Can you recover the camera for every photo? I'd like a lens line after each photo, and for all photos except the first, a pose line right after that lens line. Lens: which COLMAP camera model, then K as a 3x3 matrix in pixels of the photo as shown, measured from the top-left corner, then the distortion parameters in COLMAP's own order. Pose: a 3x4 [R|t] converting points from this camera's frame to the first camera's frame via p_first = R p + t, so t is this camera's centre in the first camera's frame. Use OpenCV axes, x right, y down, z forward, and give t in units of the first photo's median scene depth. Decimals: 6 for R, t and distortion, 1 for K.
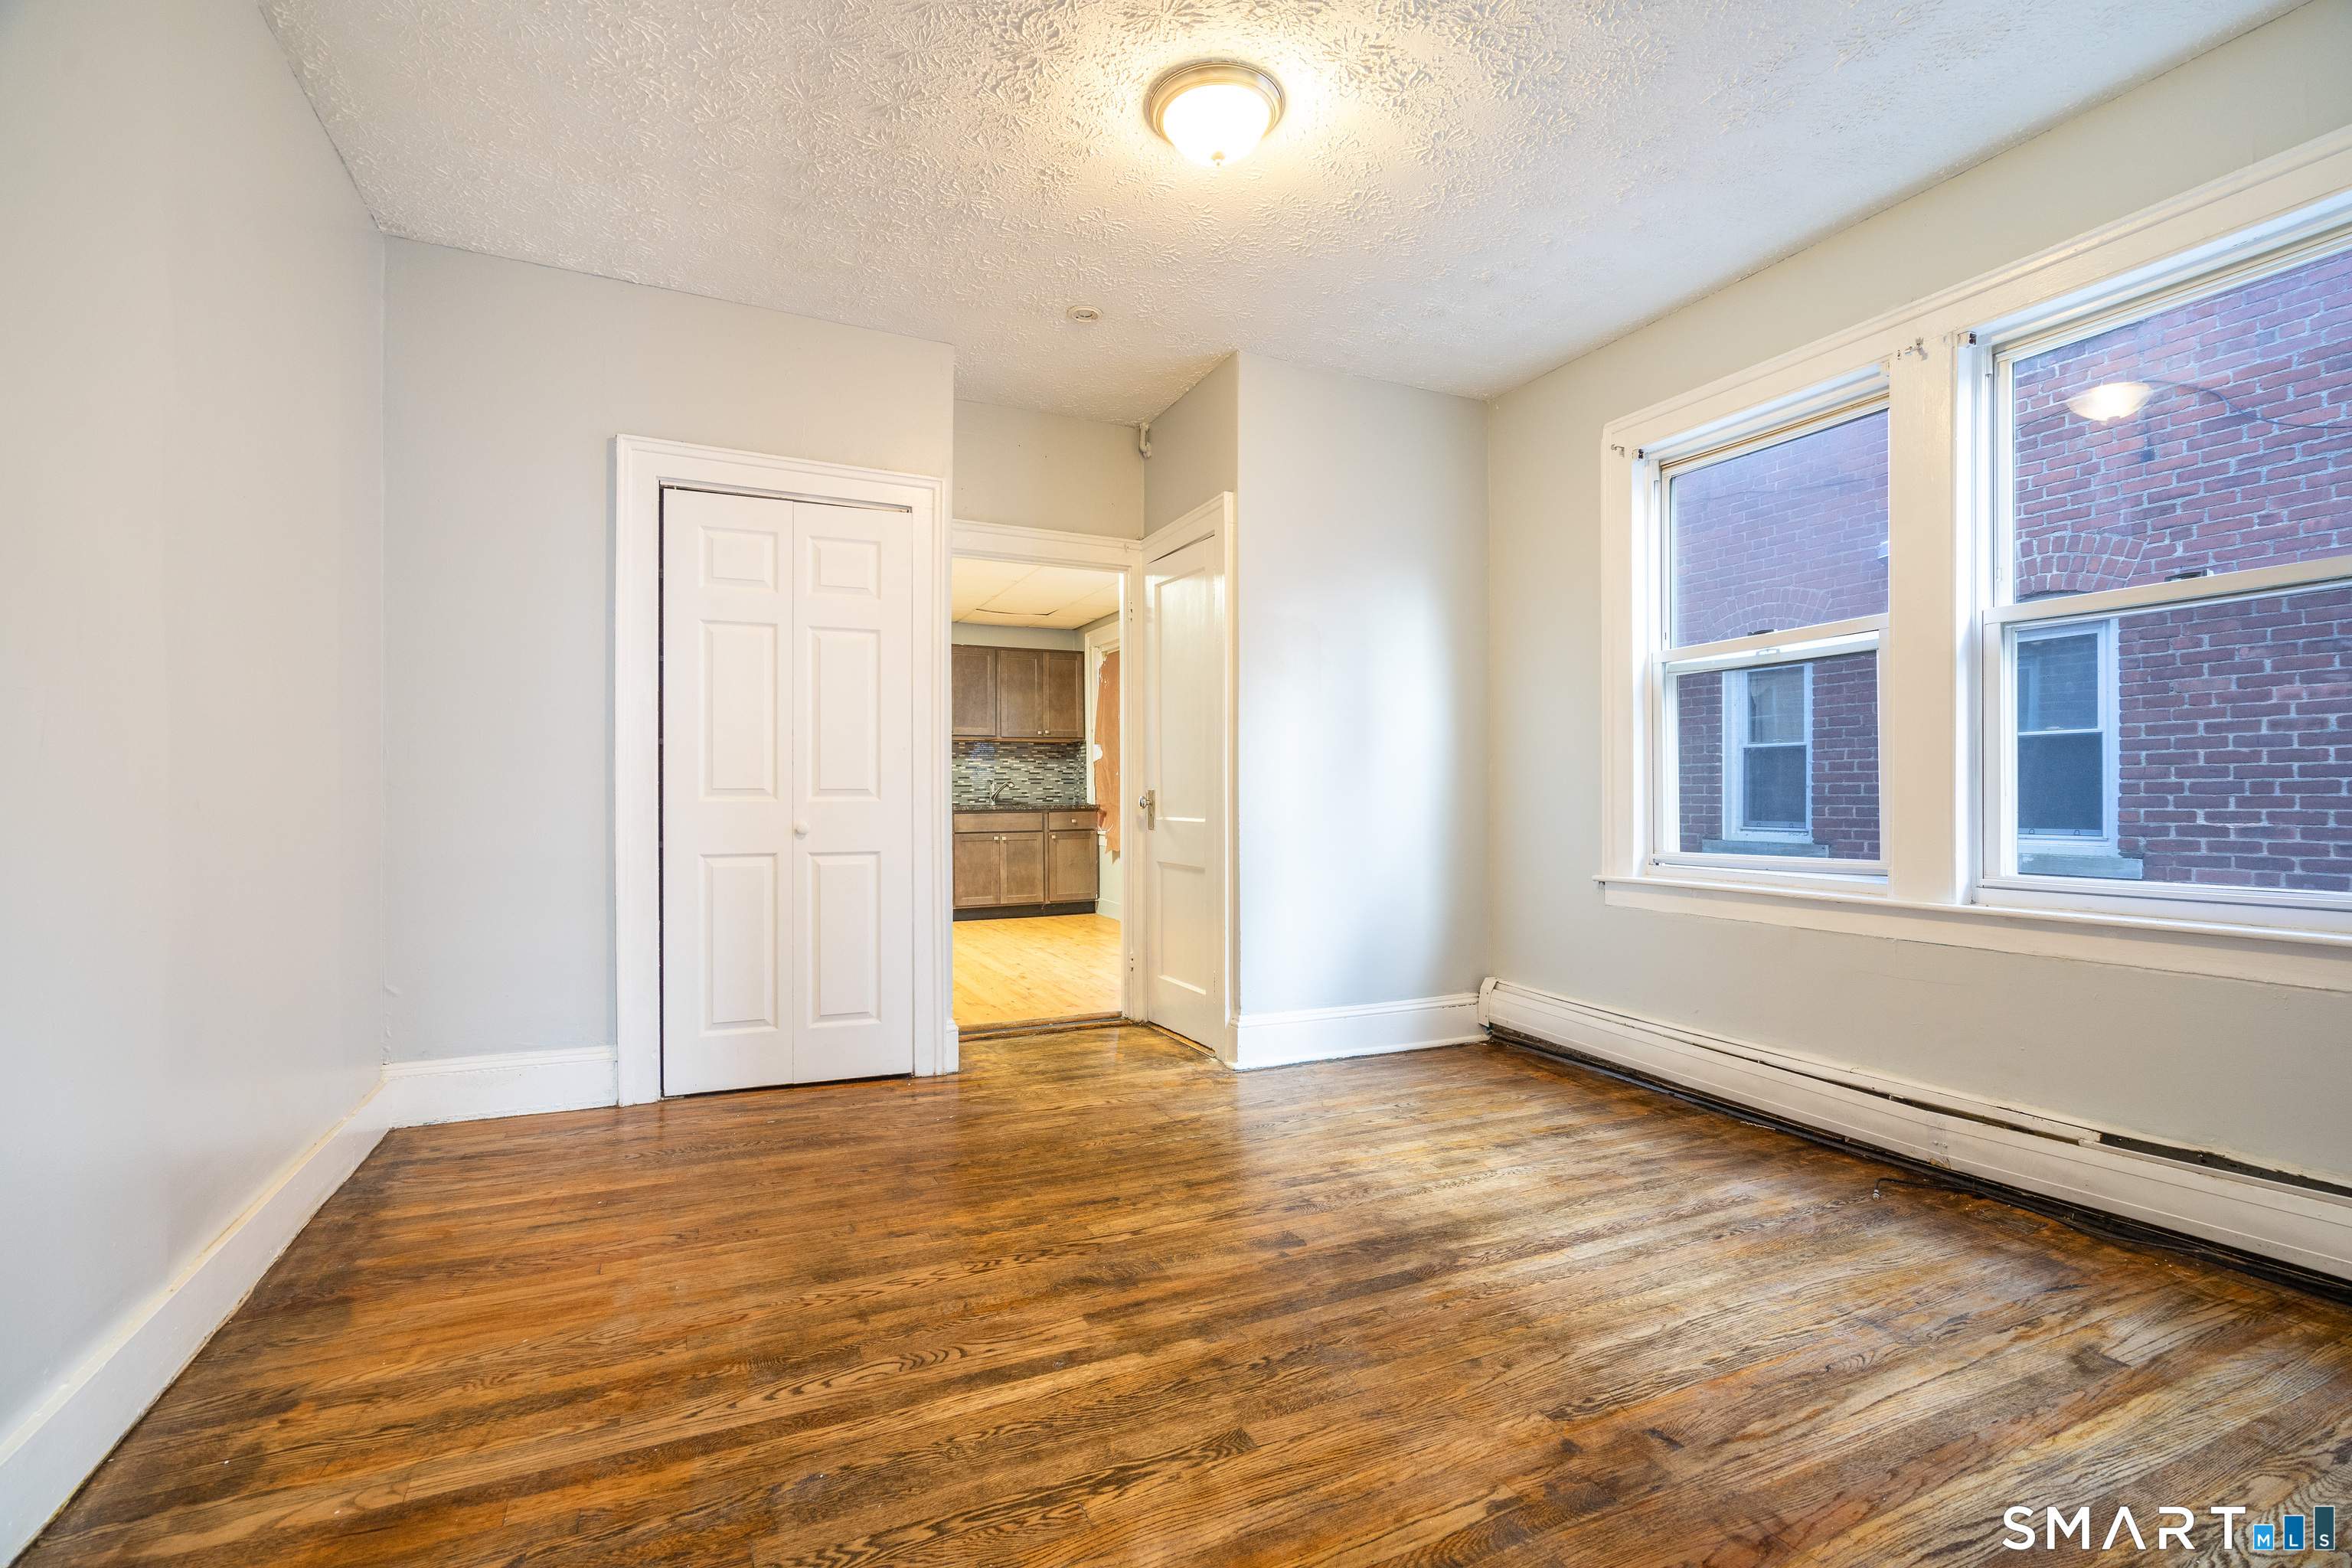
lens RADIAL K [[1052.6, 0, 1172.1], [0, 1052.6, 793.9], [0, 0, 1]] dist [-0.008548, 0.000795]
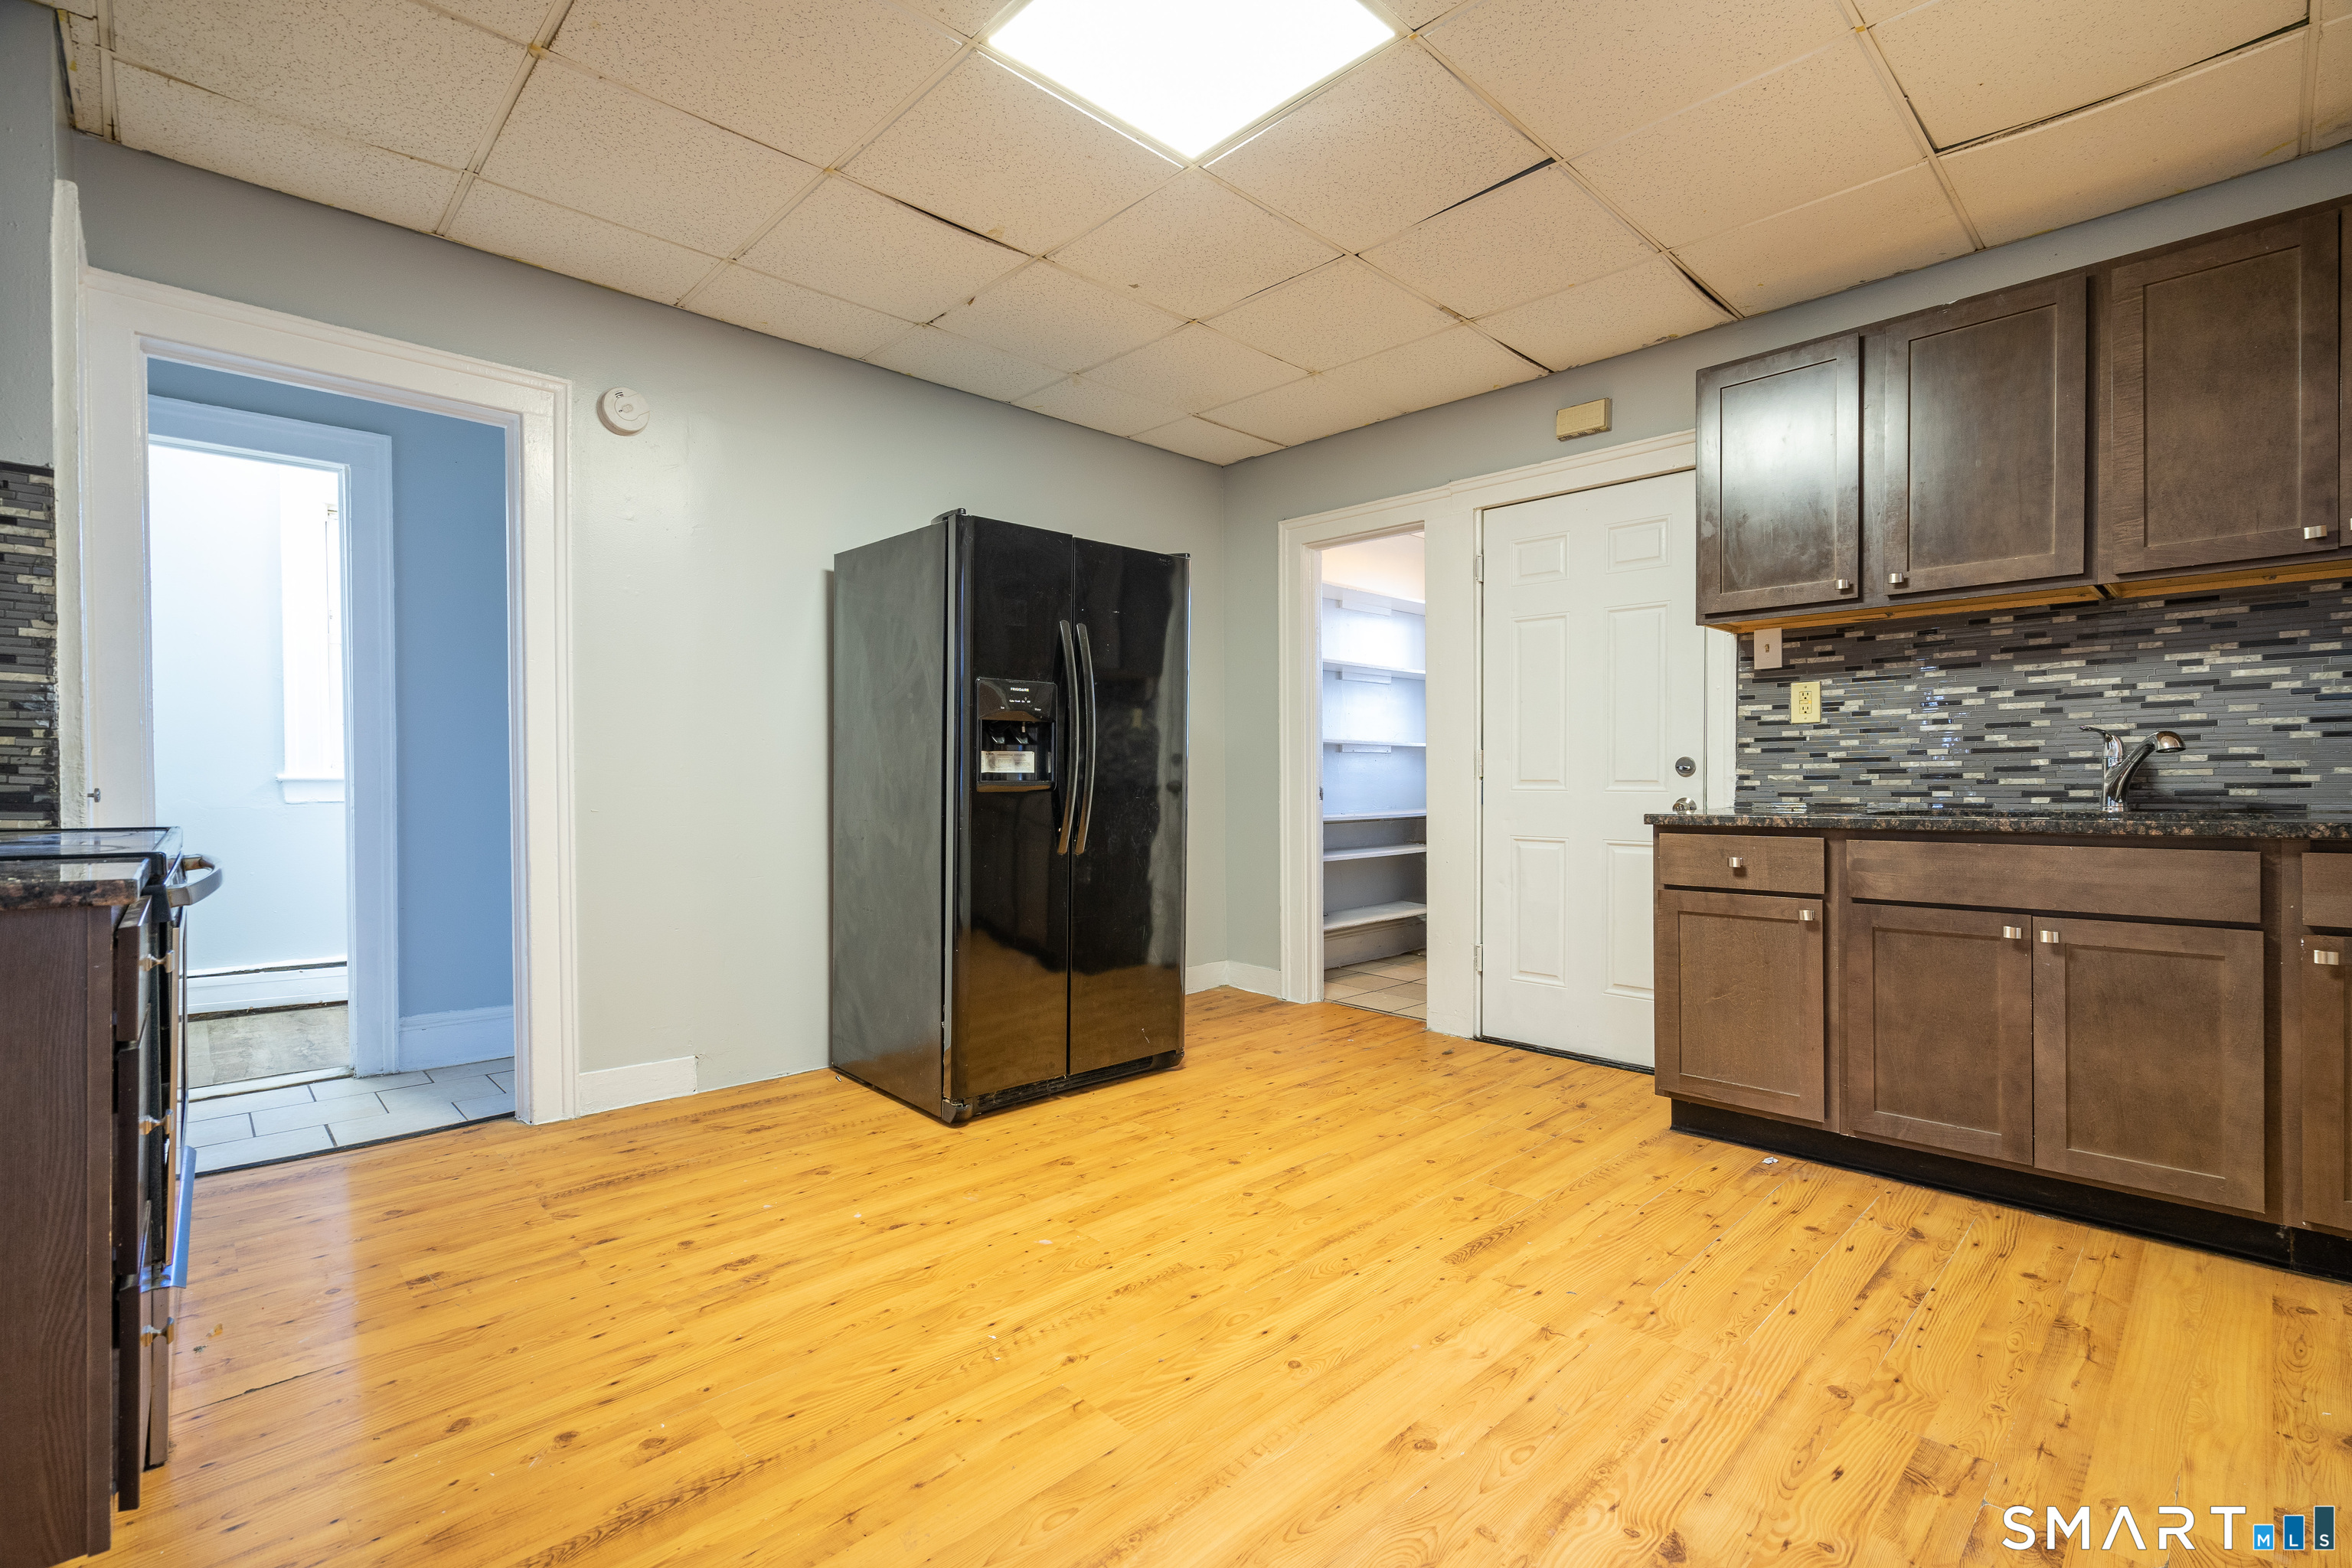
lens RADIAL K [[1052.6, 0, 1180.5], [0, 1052.6, 784.5], [0, 0, 1]] dist [-0.008548, 0.000795]
pose [[0.331420, 0.005572, -0.943467, 0.022857], [0.005701, 0.999952, 0.007908, -0.001194], [0.943466, -0.007999, 0.331372, 0.681686]]
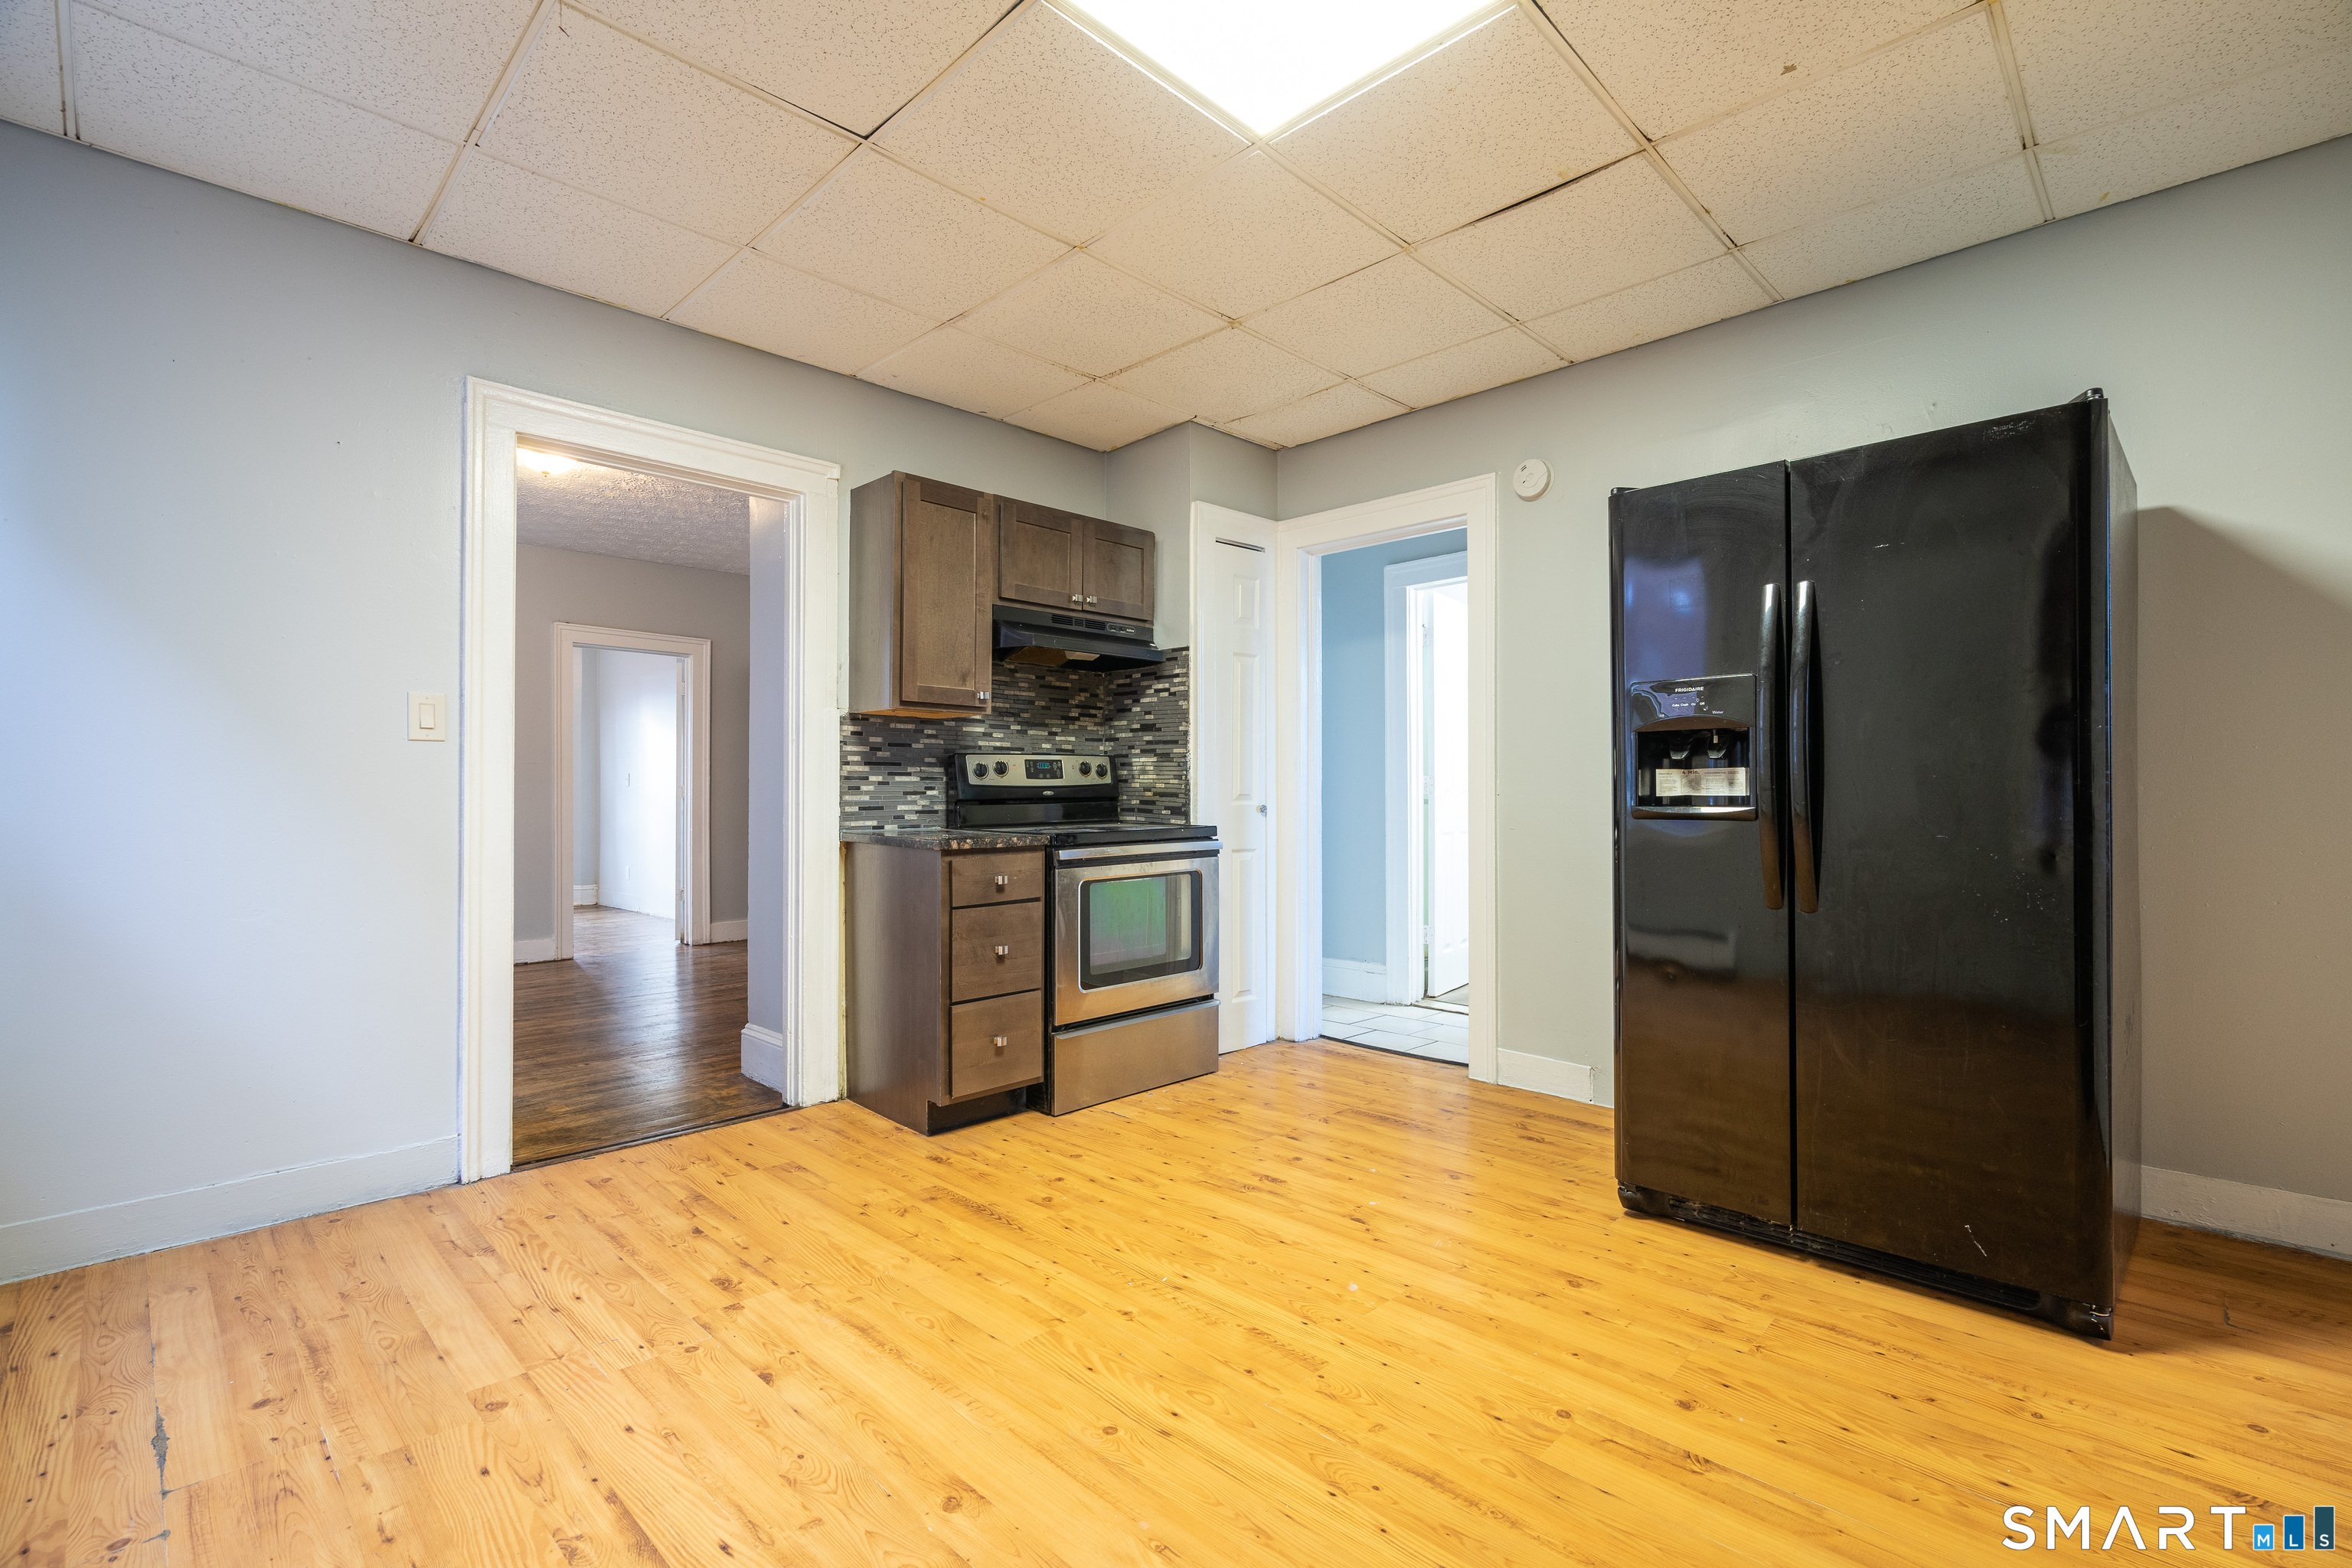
lens RADIAL K [[1052.6, 0, 1182.5], [0, 1052.6, 785.8], [0, 0, 1]] dist [-0.008548, 0.000795]
pose [[-0.934612, -0.005536, -0.355626, -0.250870], [0.000123, 0.999874, -0.015888, -0.000774], [0.355669, -0.014892, -0.934493, 1.262976]]
